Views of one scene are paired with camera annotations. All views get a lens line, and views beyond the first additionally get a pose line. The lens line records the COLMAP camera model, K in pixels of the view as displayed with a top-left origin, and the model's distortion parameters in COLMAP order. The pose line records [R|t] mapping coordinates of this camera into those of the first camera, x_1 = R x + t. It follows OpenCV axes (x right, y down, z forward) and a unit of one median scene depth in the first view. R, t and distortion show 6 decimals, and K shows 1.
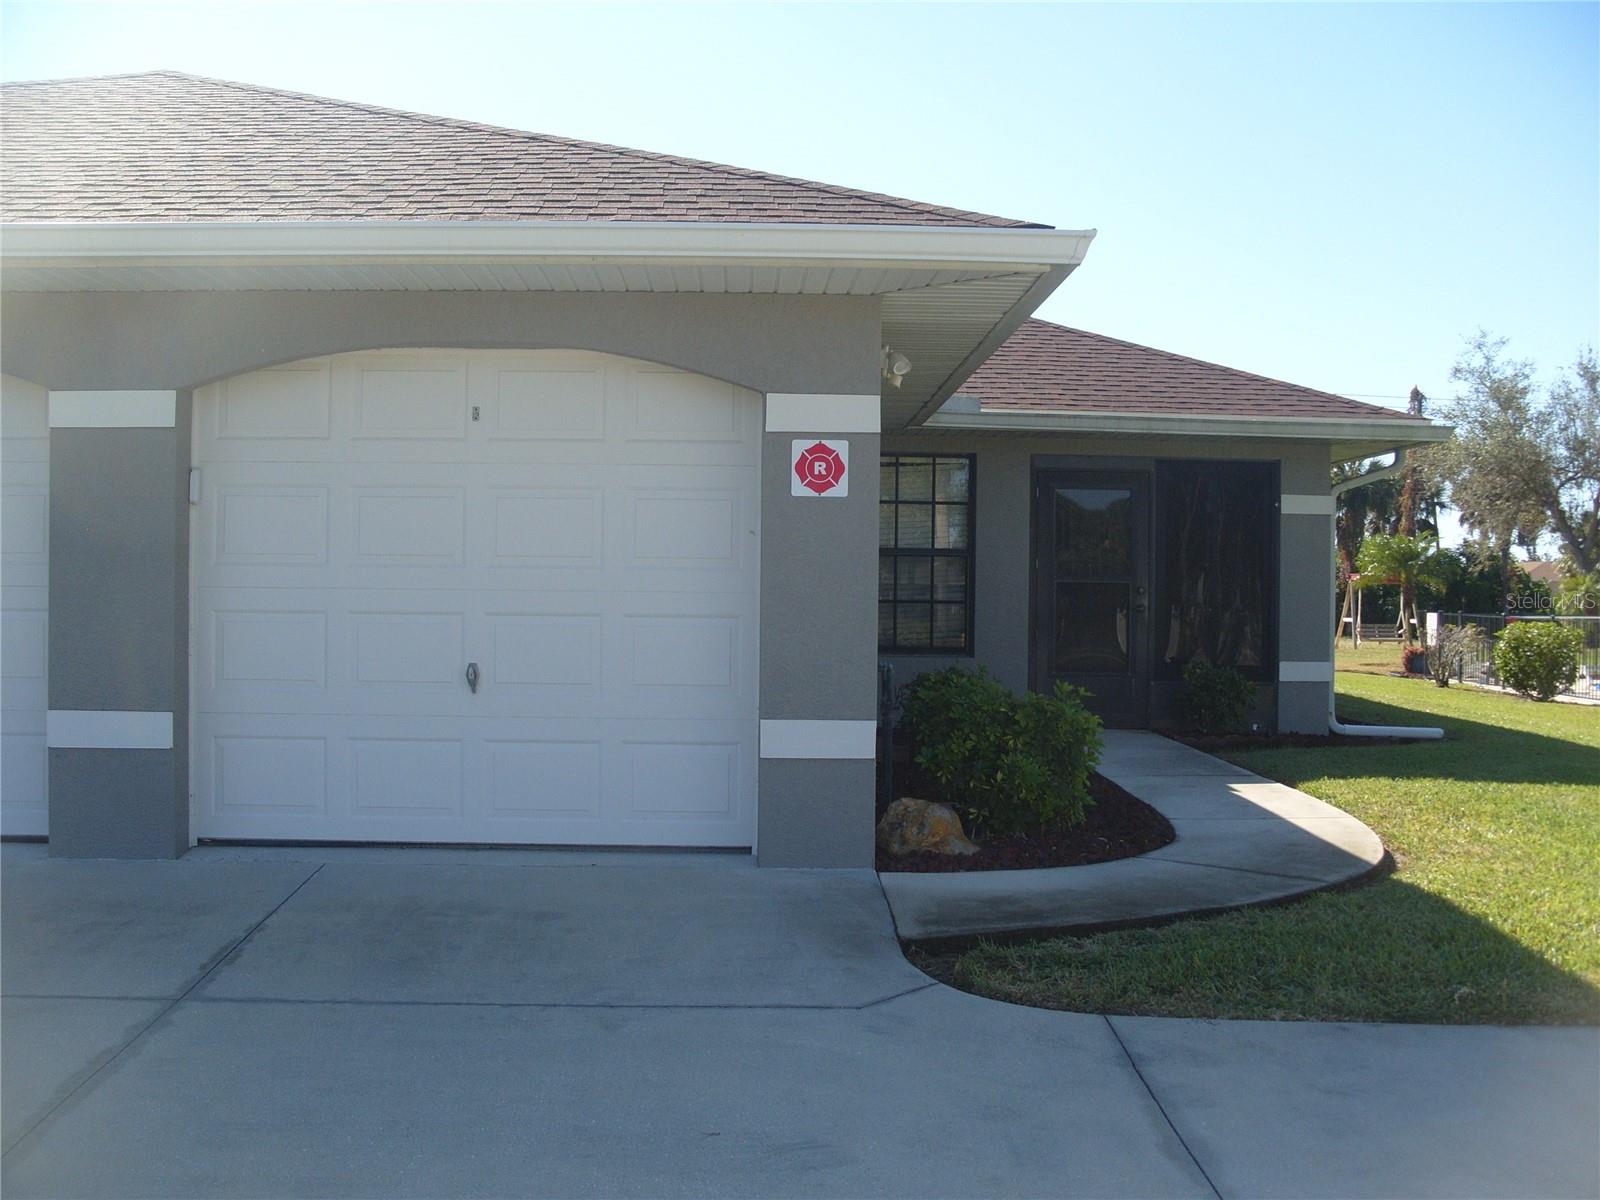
lens RADIAL K [[1736.0, 0, 803.9], [0, 1736.0, 568.9], [0, 0, 1]] dist [-0.226442, 0.289748]
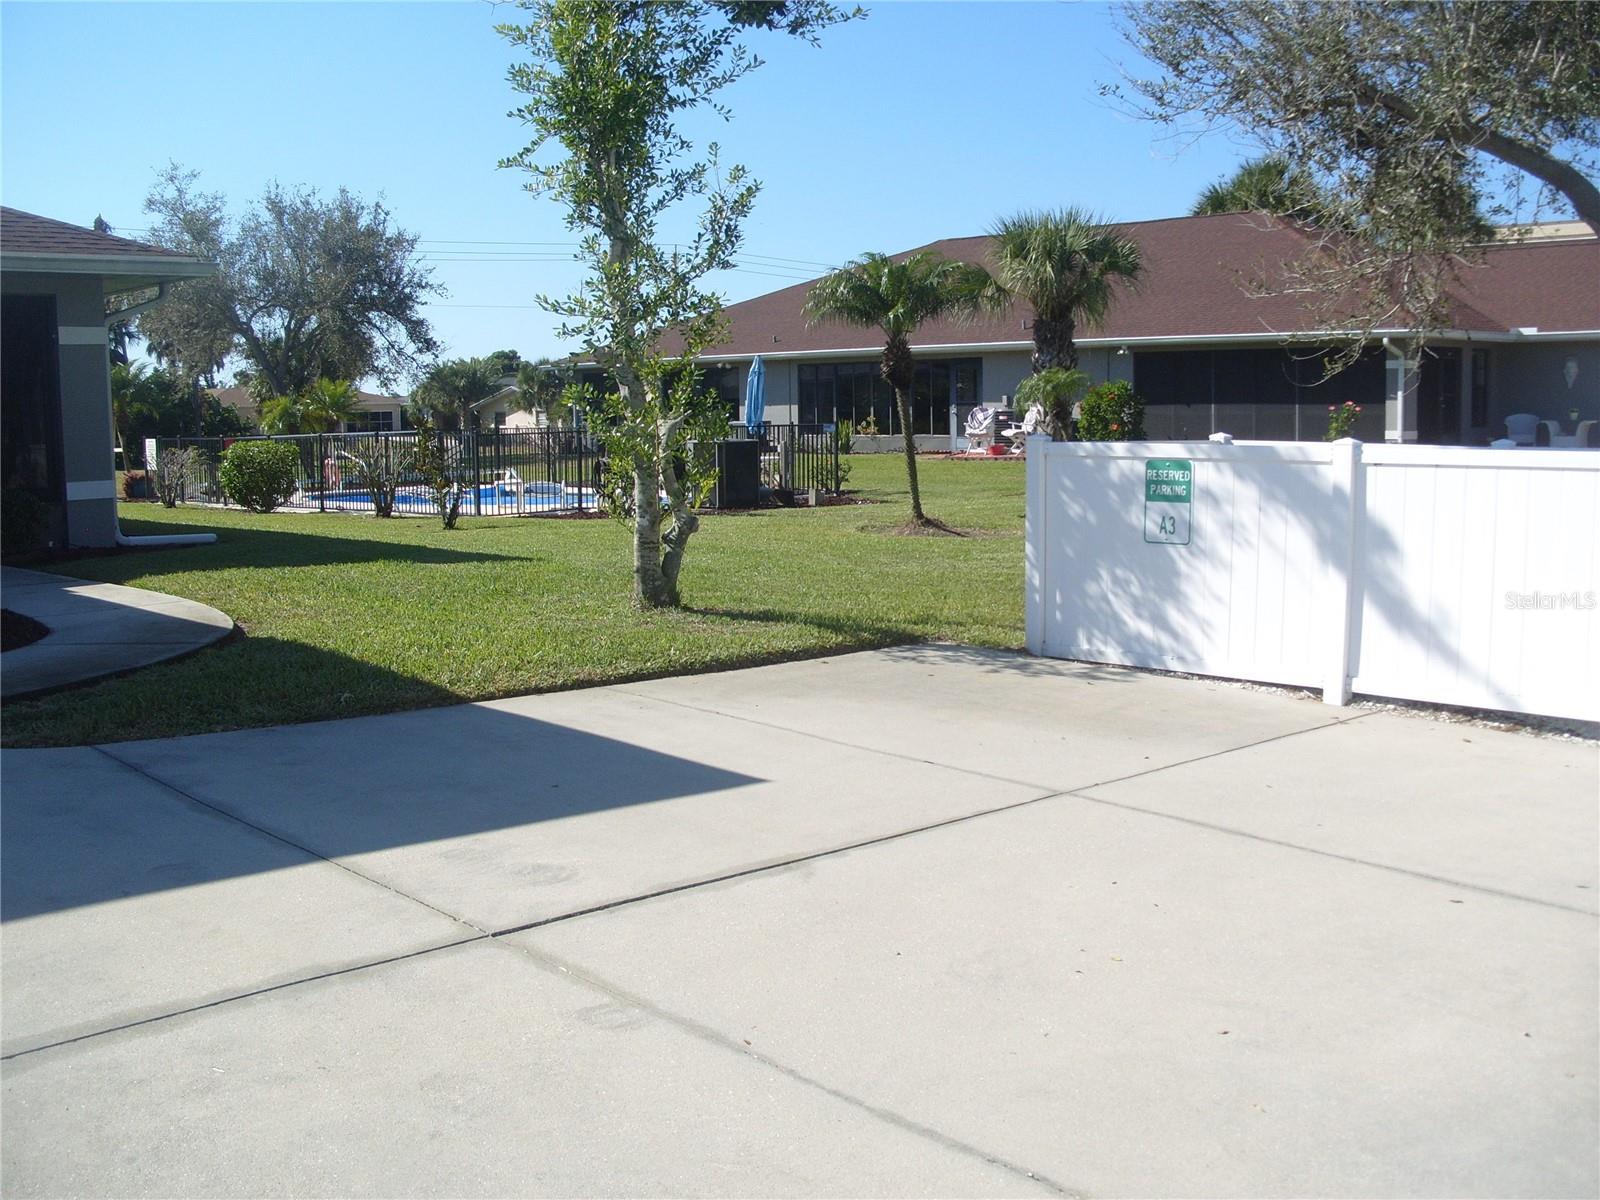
lens RADIAL K [[1736.0, 0, 803.9], [0, 1736.0, 568.9], [0, 0, 1]] dist [-0.226442, 0.289748]
pose [[0.734680, -0.094653, 0.671779, -0.094735], [0.026862, 0.993501, 0.110605, 0.003836], [-0.677882, -0.063214, 0.732448, -0.094053]]
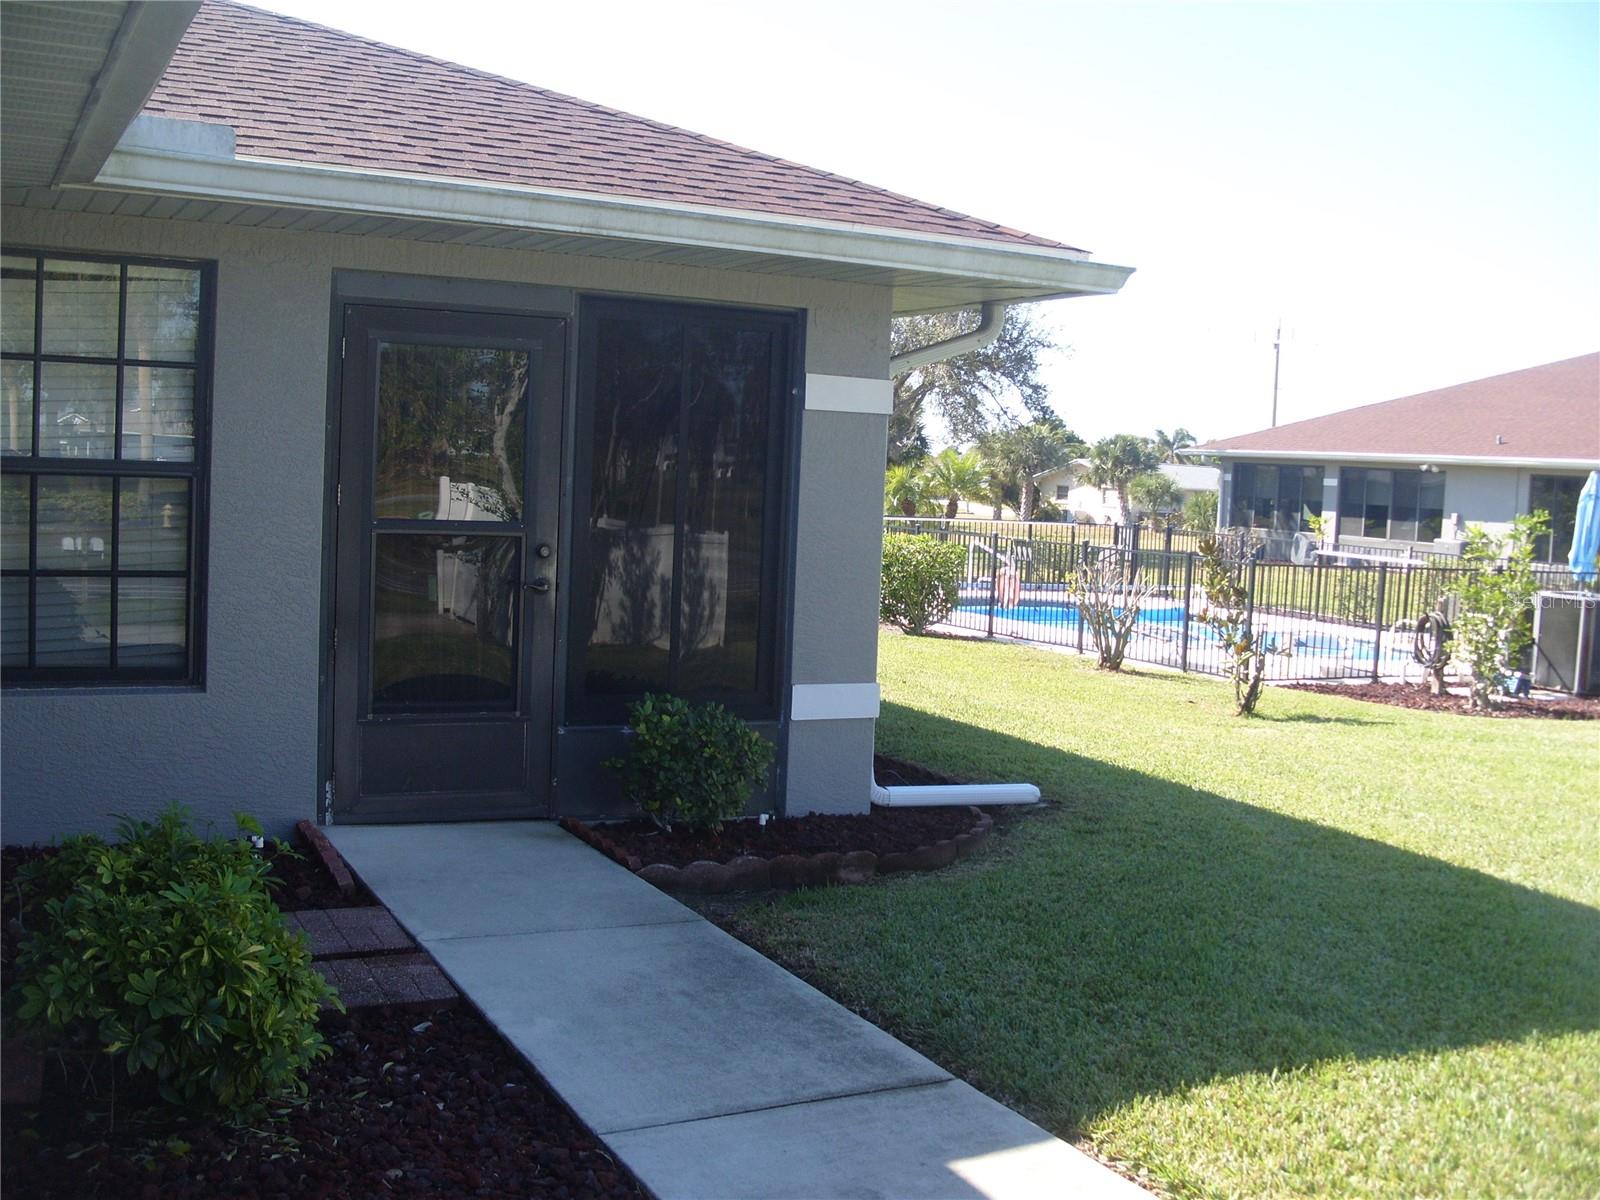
lens RADIAL K [[1736.0, 0, 803.9], [0, 1736.0, 568.9], [0, 0, 1]] dist [-0.226442, 0.289748]
pose [[0.900638, -0.000016, 0.434570, 0.043091], [-0.035362, 0.996681, 0.073323, -0.021875], [-0.433129, -0.081404, 0.897648, 0.501131]]
